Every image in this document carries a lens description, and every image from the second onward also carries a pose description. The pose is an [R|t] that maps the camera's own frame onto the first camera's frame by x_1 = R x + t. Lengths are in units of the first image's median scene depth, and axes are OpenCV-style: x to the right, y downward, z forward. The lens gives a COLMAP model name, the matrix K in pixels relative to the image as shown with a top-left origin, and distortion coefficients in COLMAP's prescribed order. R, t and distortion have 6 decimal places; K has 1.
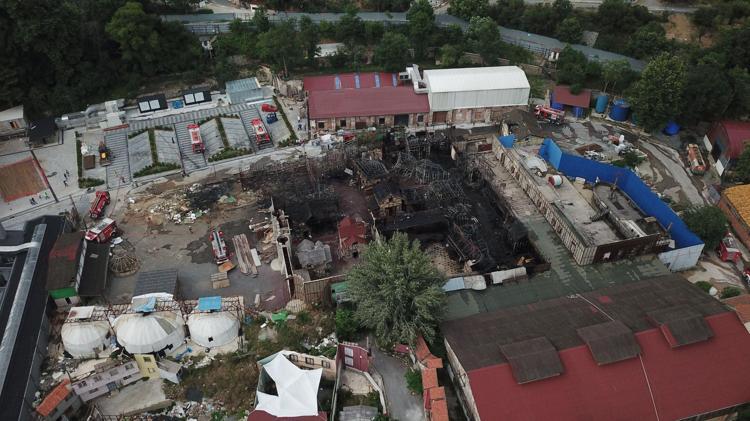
lens RADIAL K [[554.5, 0, 375.0], [0, 554.5, 210.5], [0, 0, 1]] dist [0.002337, 0.010550]
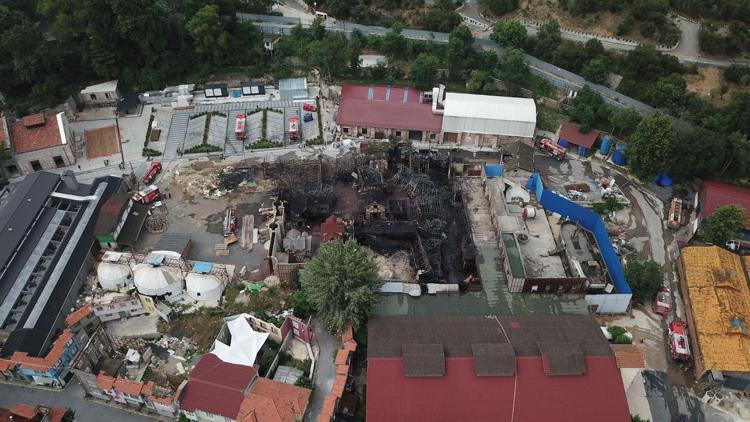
lens RADIAL K [[554.5, 0, 375.0], [0, 554.5, 211.0], [0, 0, 1]] dist [0.002337, 0.010550]
pose [[0.971976, 0.163354, -0.169052, 0.201699], [-0.156820, 0.986289, 0.051398, -0.062611], [0.175130, -0.023447, 0.984266, -0.136318]]
